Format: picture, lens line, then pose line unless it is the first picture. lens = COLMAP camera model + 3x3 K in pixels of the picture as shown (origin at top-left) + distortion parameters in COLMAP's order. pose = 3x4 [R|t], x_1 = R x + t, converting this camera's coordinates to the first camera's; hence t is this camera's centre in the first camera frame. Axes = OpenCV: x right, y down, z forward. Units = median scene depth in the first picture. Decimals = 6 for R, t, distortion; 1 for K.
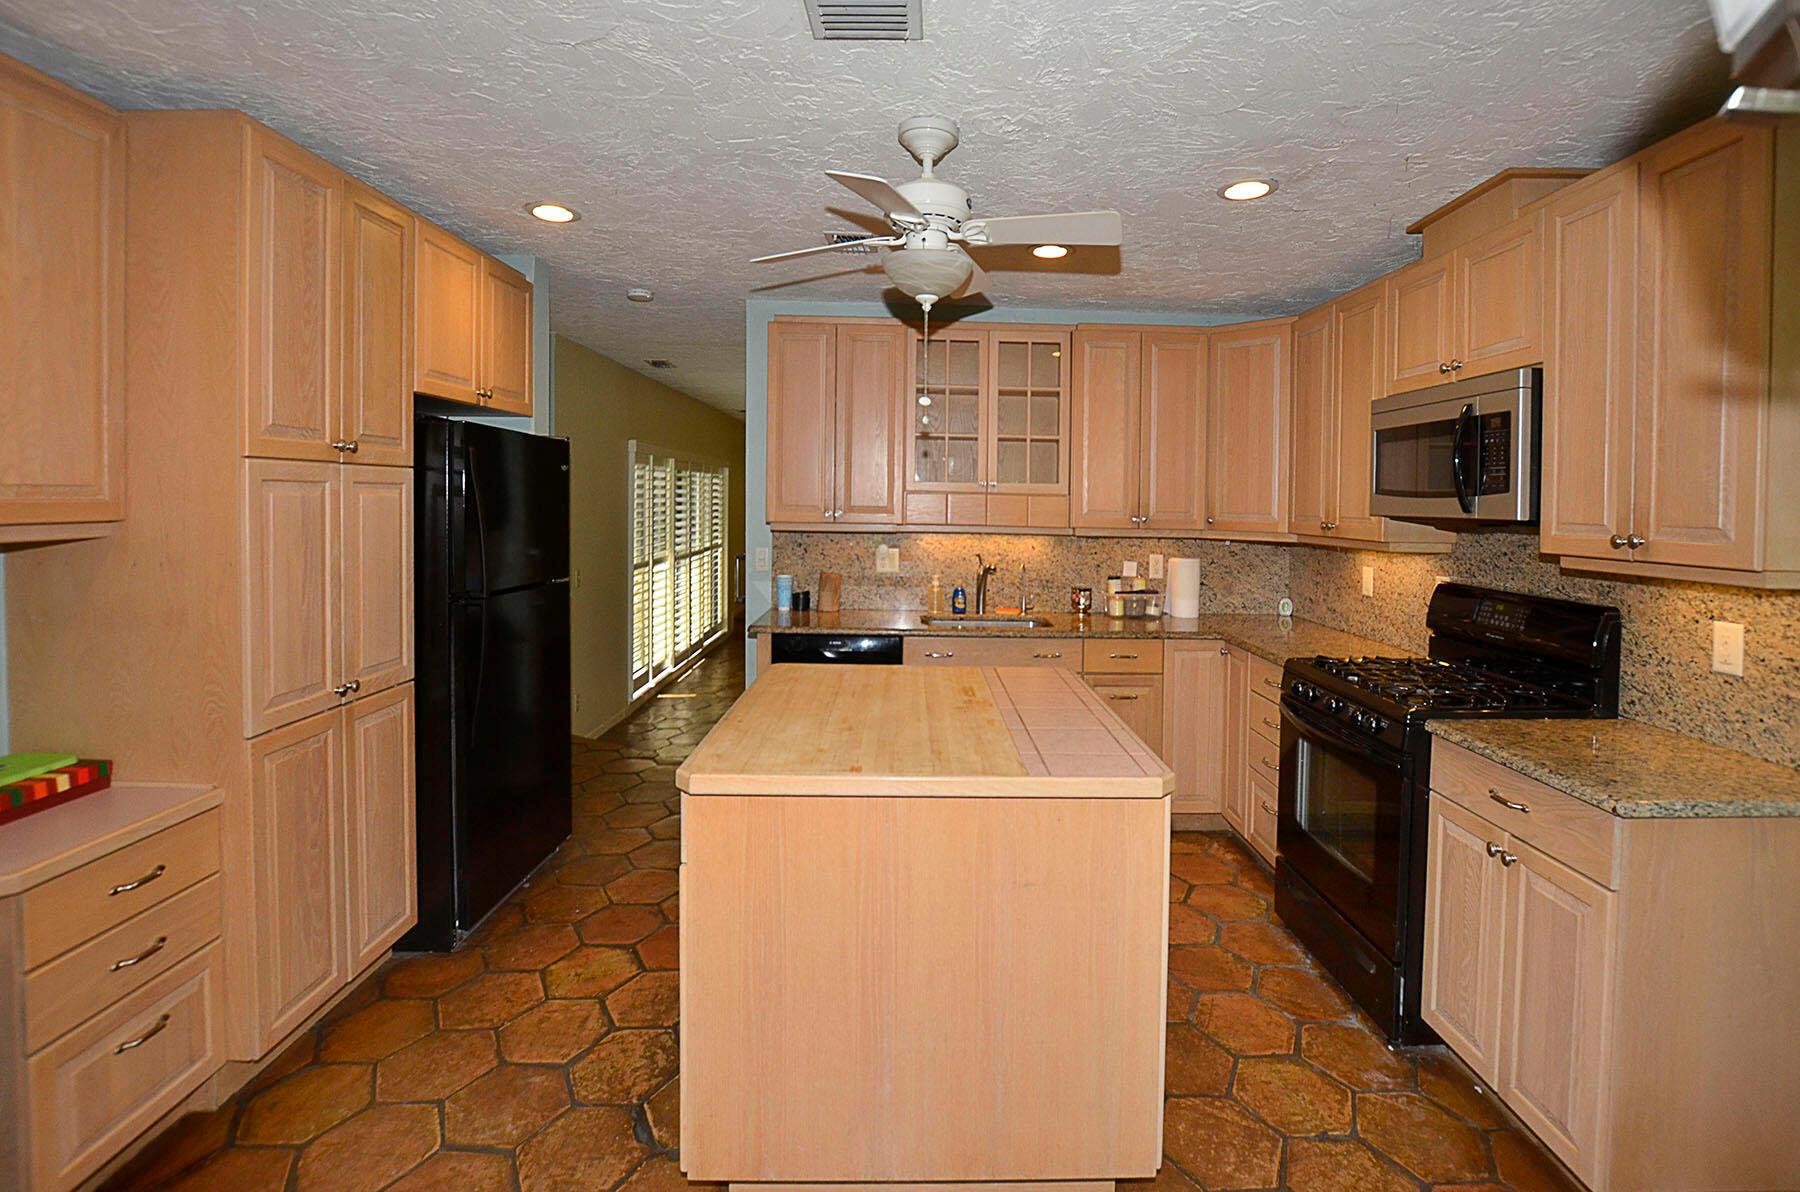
lens RADIAL K [[804.9, 0, 898.4], [0, 804.9, 519.5], [0, 0, 1]] dist [-0.029335, 0.001154]
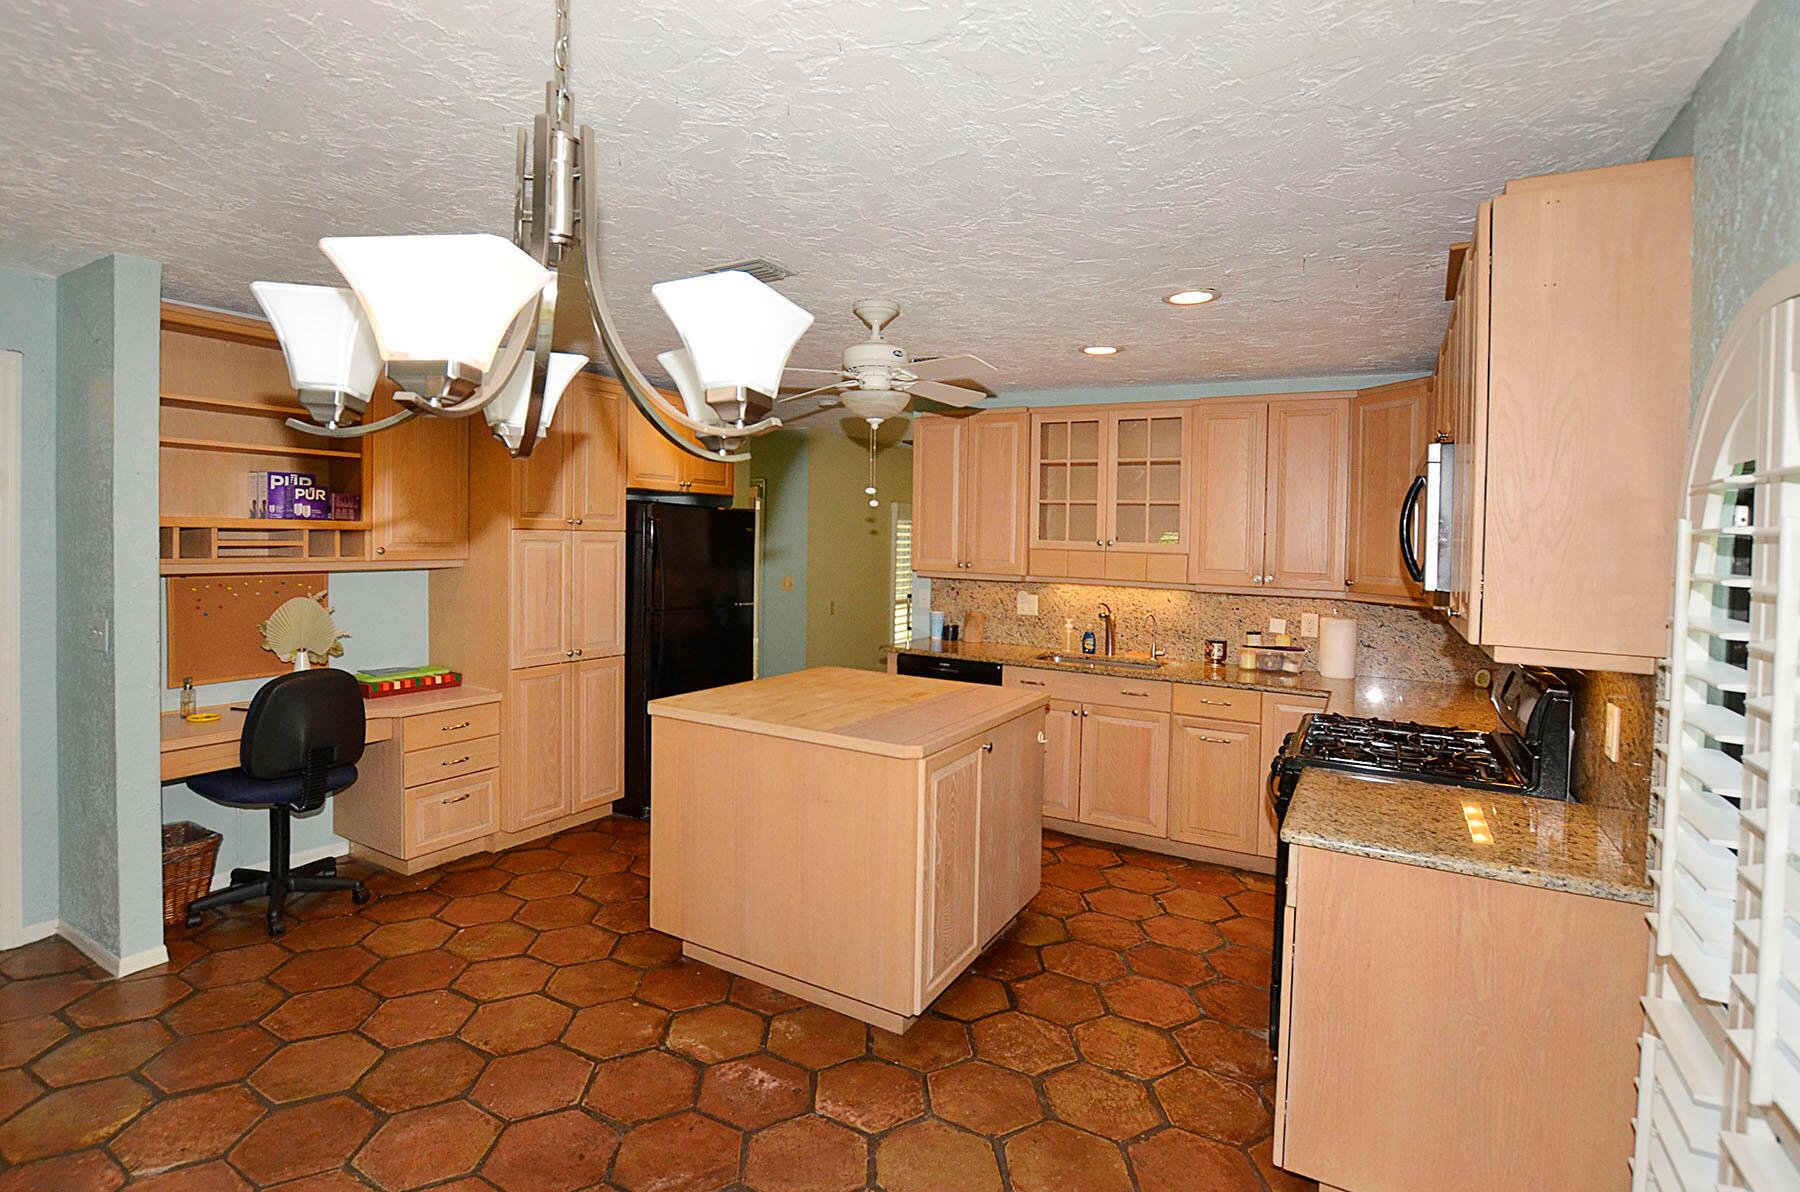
lens RADIAL K [[804.9, 0, 971.5], [0, 804.9, 571.8], [0, 0, 1]] dist [-0.029335, 0.001154]
pose [[0.900445, 0.032293, -0.433770, 0.617341], [-0.029154, 0.999478, 0.013890, -0.018636], [0.433992, 0.000139, 0.900917, -0.179834]]
